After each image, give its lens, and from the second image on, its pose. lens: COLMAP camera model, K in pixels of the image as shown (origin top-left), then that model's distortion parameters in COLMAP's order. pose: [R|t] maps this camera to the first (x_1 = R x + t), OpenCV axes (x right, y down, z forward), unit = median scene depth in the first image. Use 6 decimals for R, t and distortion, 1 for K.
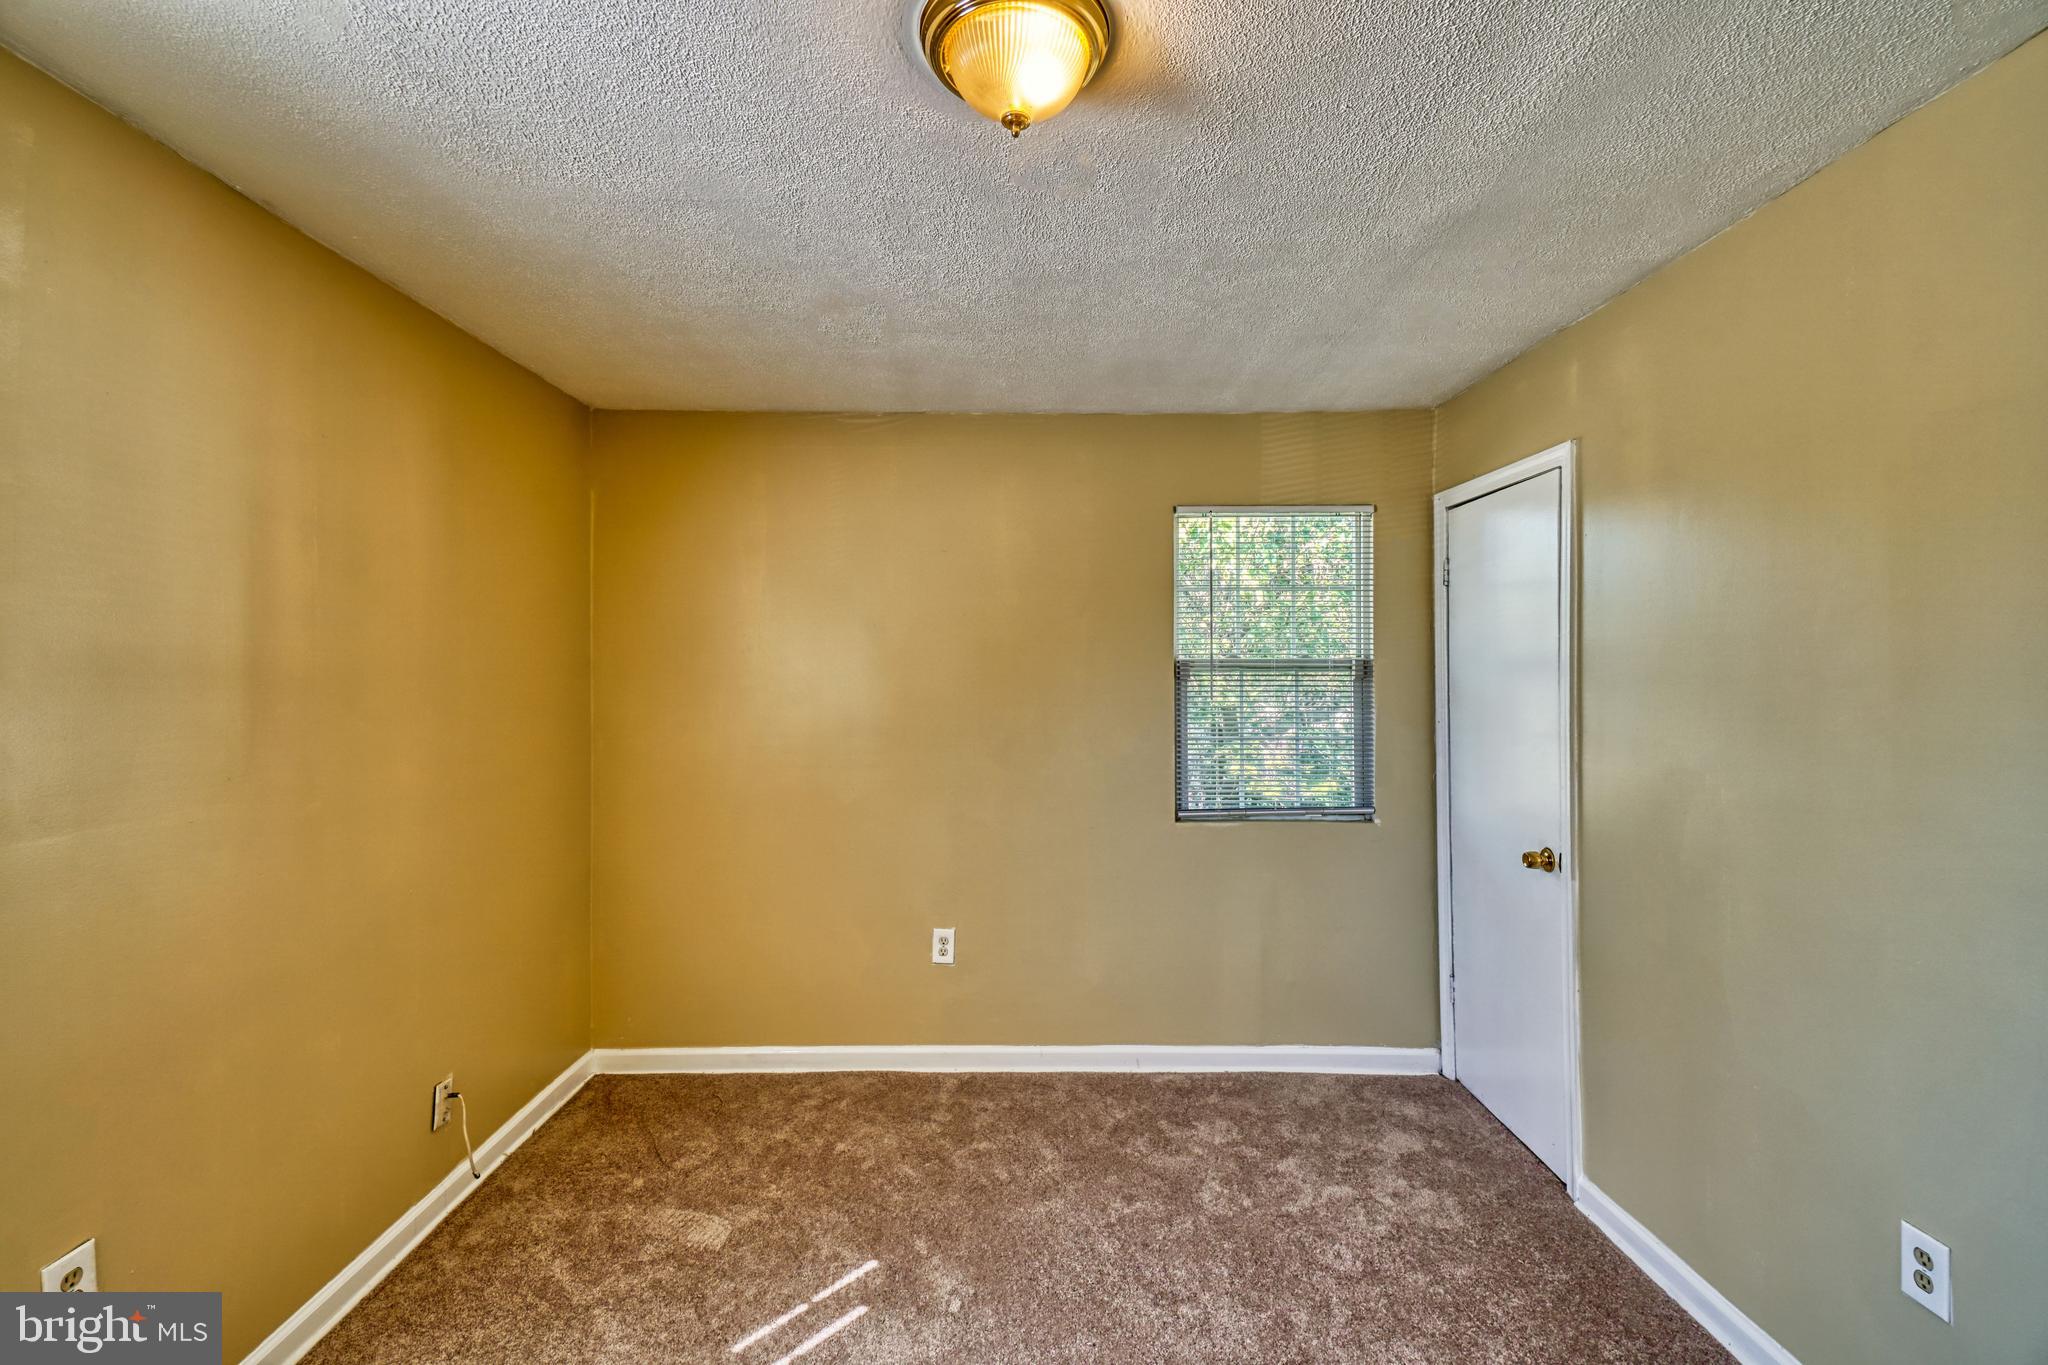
lens RADIAL K [[862.8, 0, 1015.7], [0, 862.8, 671.9], [0, 0, 1]] dist [0.047375, -0.015871]
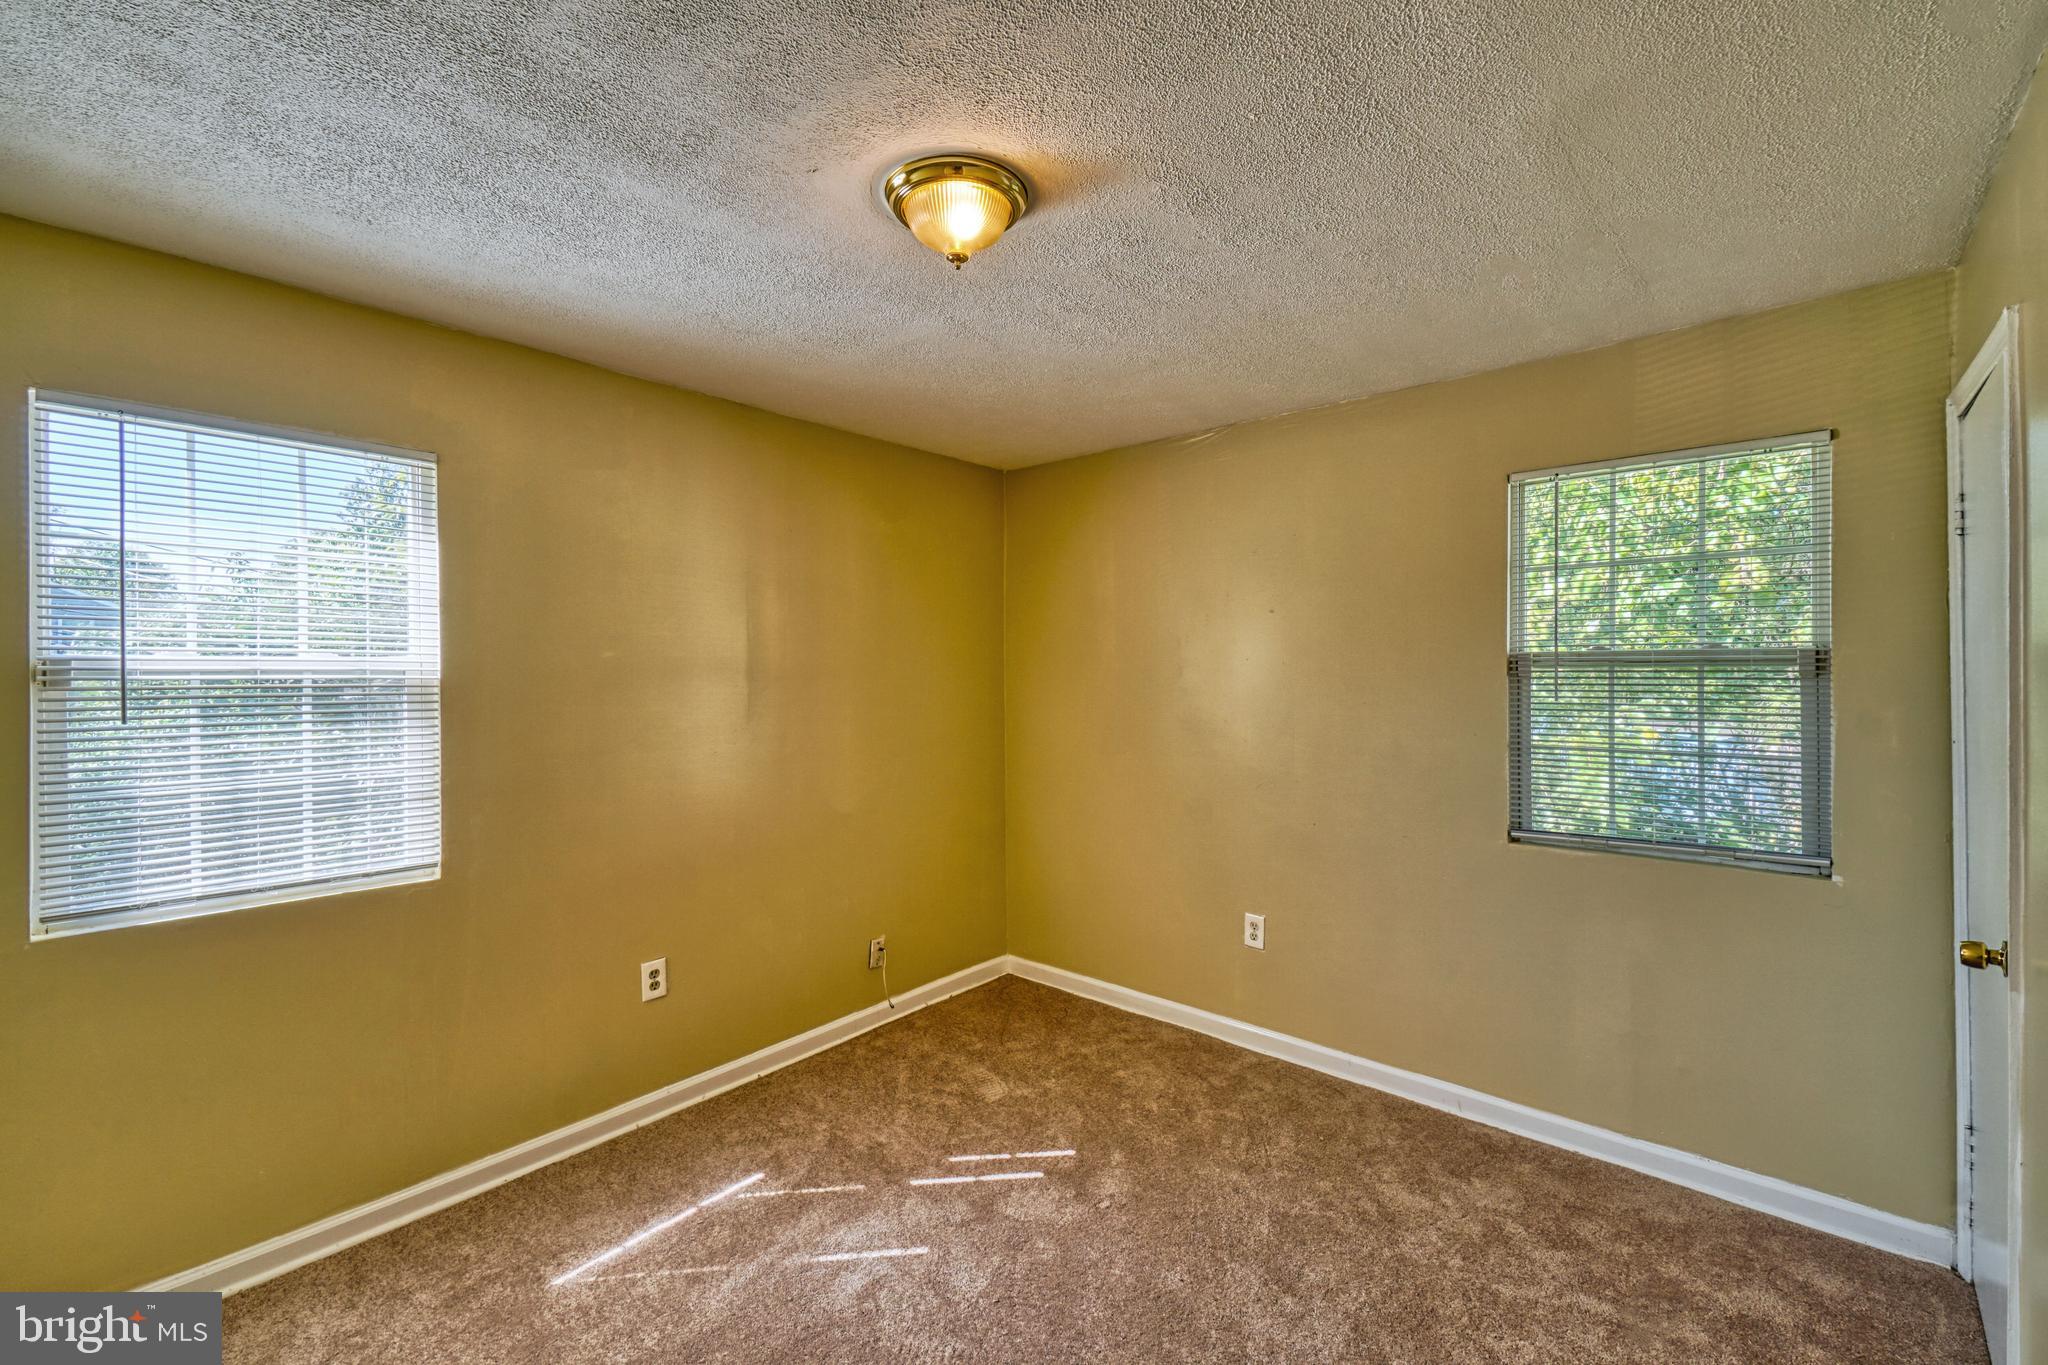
lens RADIAL K [[862.8, 0, 1015.7], [0, 862.8, 671.9], [0, 0, 1]] dist [0.047375, -0.015871]
pose [[0.752561, -0.001396, -0.658521, 0.409679], [0.005694, 0.999974, 0.004386, -0.002662], [0.658497, -0.007050, 0.752550, 0.025071]]
